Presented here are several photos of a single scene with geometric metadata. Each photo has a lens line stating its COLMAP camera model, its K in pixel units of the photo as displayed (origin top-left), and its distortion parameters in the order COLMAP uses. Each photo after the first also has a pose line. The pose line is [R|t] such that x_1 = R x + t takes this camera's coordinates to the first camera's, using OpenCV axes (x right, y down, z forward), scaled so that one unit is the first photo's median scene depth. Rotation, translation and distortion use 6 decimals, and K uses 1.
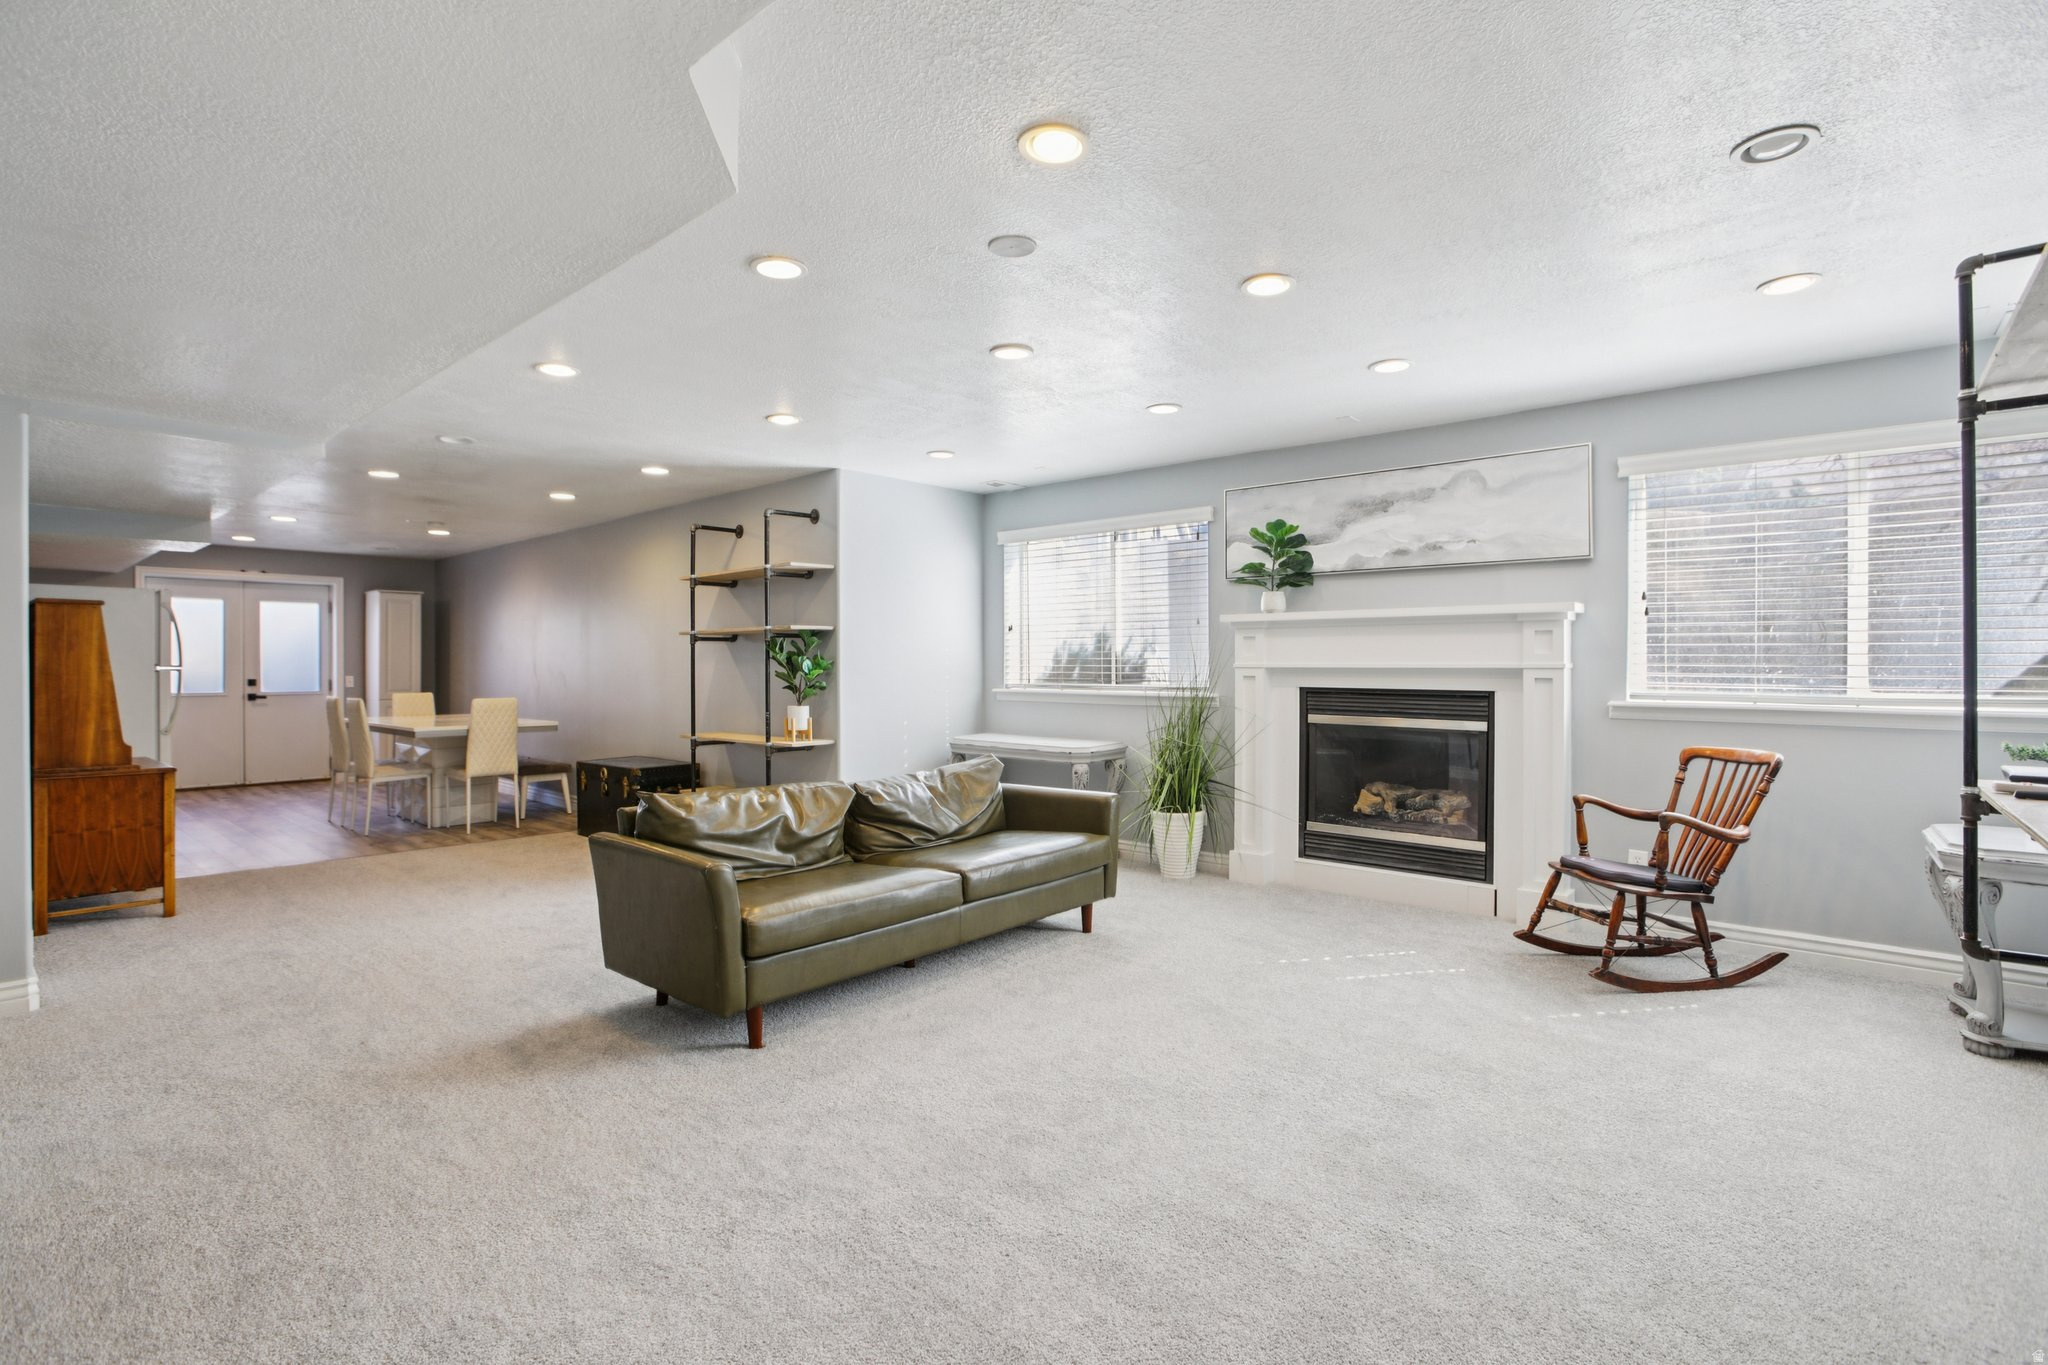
lens RADIAL K [[978.2, 0, 1012.0], [0, 978.2, 680.9], [0, 0, 1]] dist [-0.031480, 0.009275]
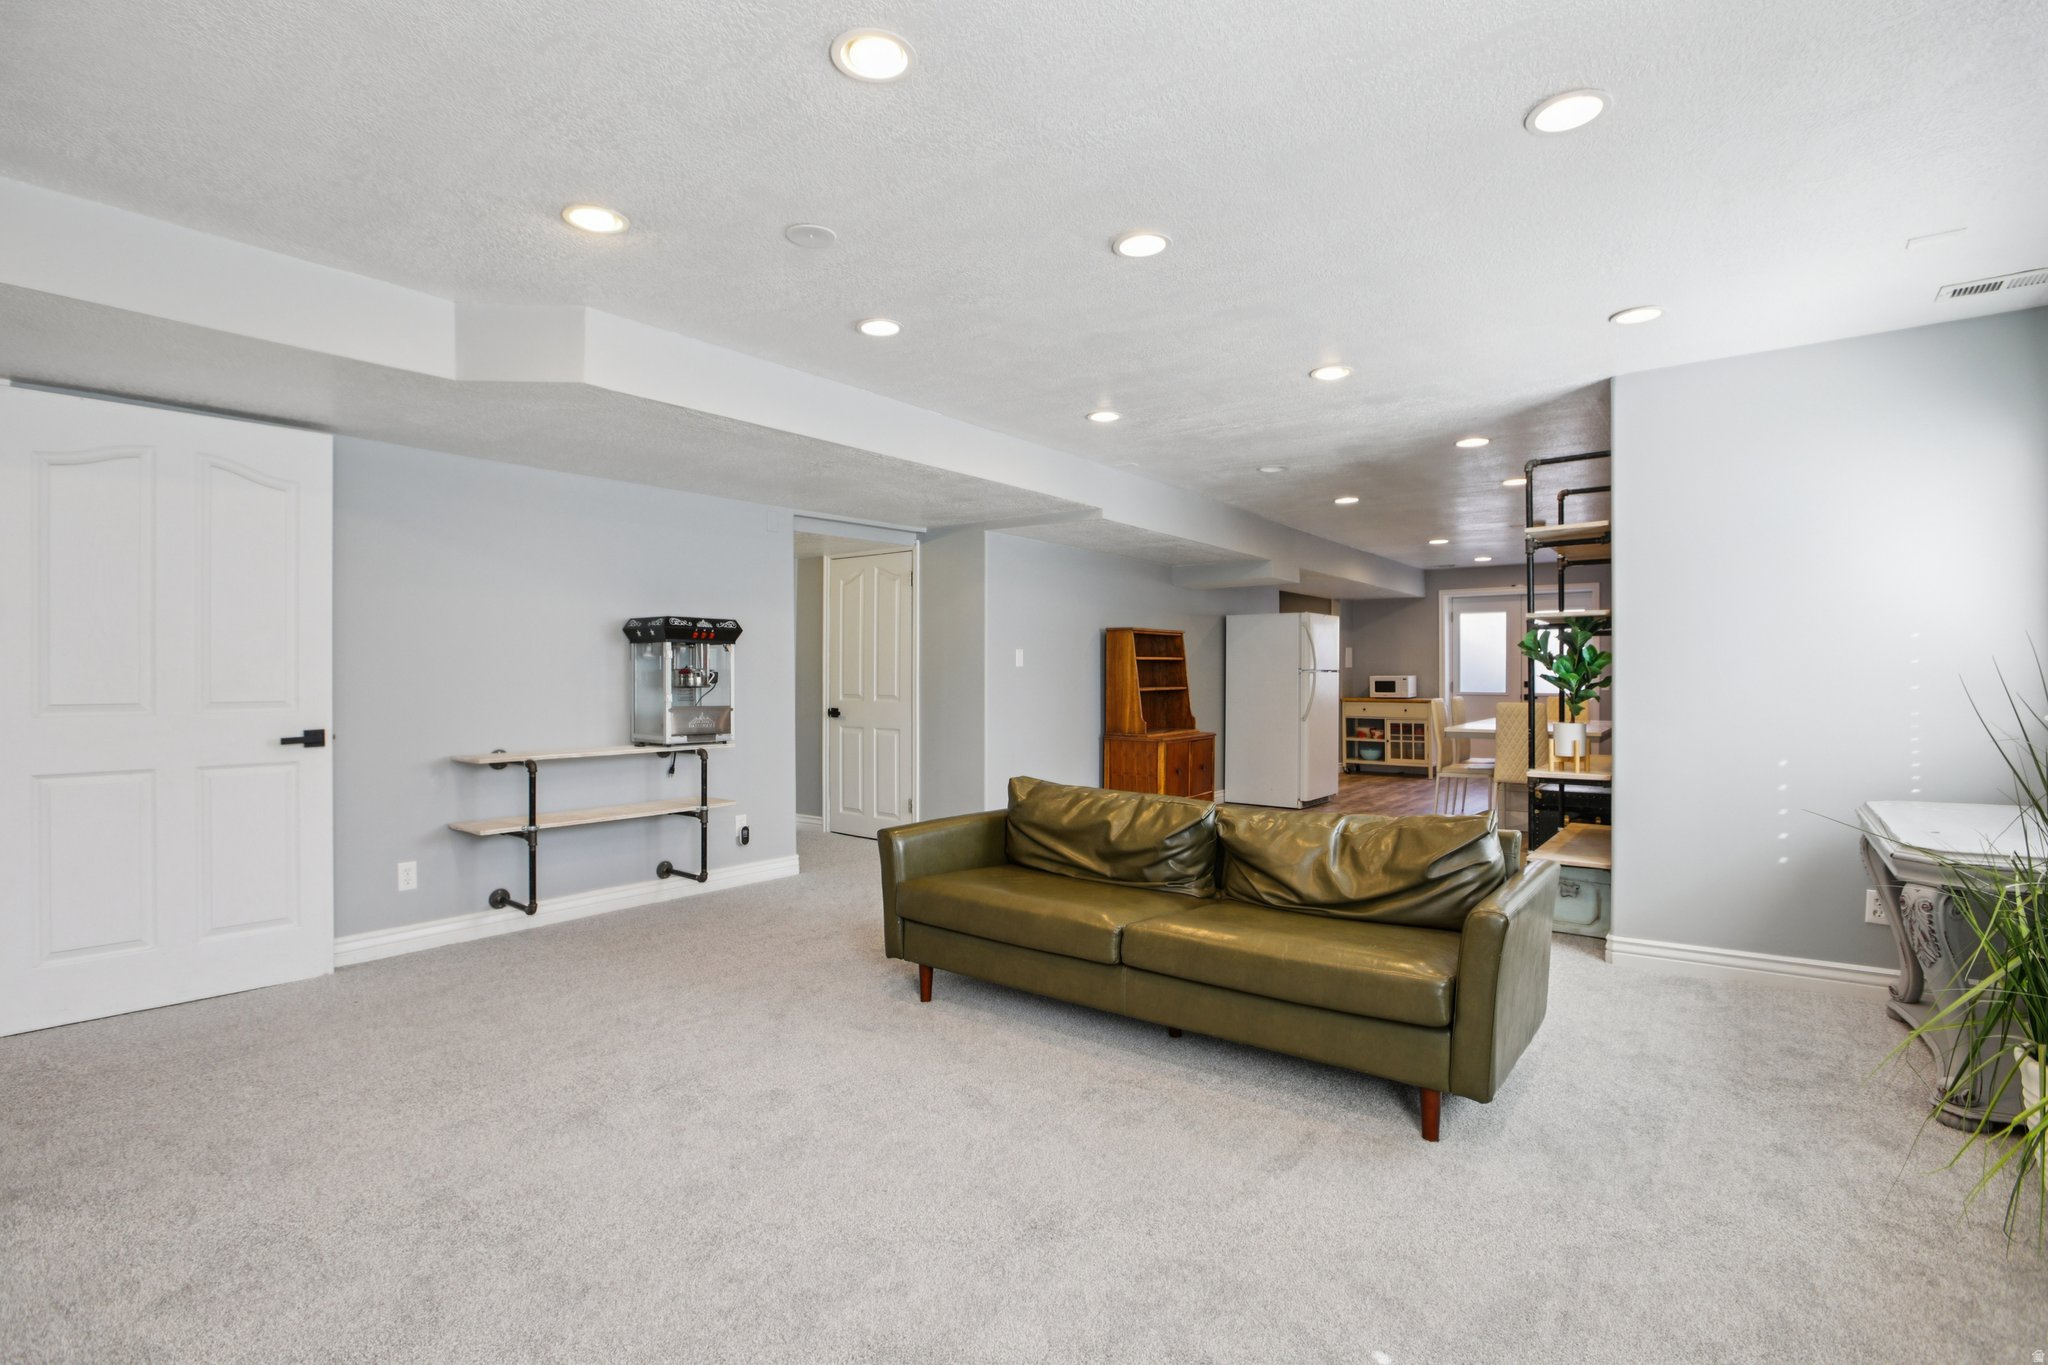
lens RADIAL K [[978.2, 0, 1012.0], [0, 978.2, 680.9], [0, 0, 1]] dist [-0.031480, 0.009275]
pose [[0.037443, 0.005919, -0.999281, 0.649307], [-0.011720, 0.999916, 0.005484, -0.004669], [0.999230, 0.011507, 0.037509, 0.775654]]
